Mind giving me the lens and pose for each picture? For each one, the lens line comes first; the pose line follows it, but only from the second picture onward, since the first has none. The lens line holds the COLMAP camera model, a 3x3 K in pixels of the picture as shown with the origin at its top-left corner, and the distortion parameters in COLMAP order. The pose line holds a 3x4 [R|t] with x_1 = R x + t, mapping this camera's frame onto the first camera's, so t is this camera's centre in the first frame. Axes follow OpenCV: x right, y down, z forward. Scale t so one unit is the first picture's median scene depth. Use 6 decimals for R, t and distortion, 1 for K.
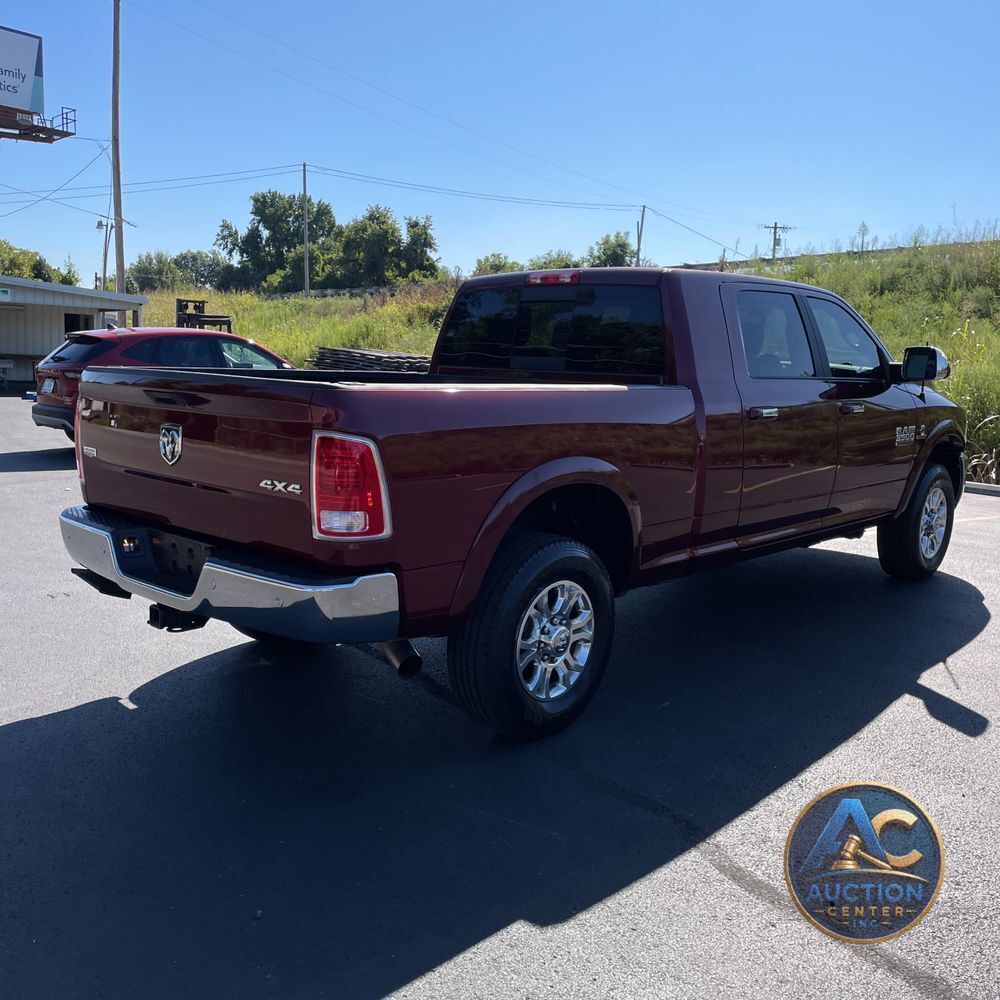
lens RADIAL K [[1014.6, 0, 500.0], [0, 1014.6, 500.0], [0, 0, 1]] dist [0.084383, -0.097446]
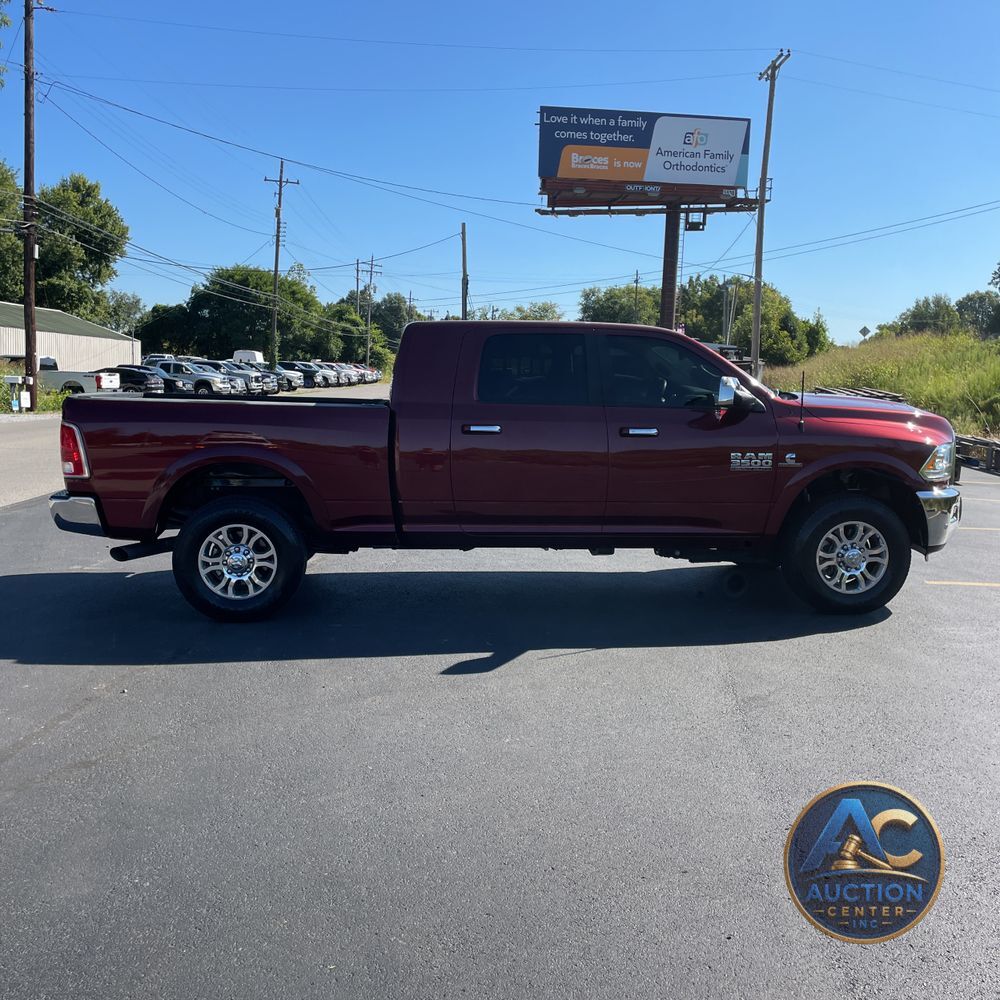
lens RADIAL K [[1015.7, 0, 490.3], [0, 1015.7, 495.1], [0, 0, 1]] dist [0.097048, -0.124154]
pose [[0.739876, 0.062853, -0.669801, 0.435546], [-0.095737, 0.995330, -0.012354, 0.005160], [0.665896, 0.073265, 0.742438, 0.022647]]
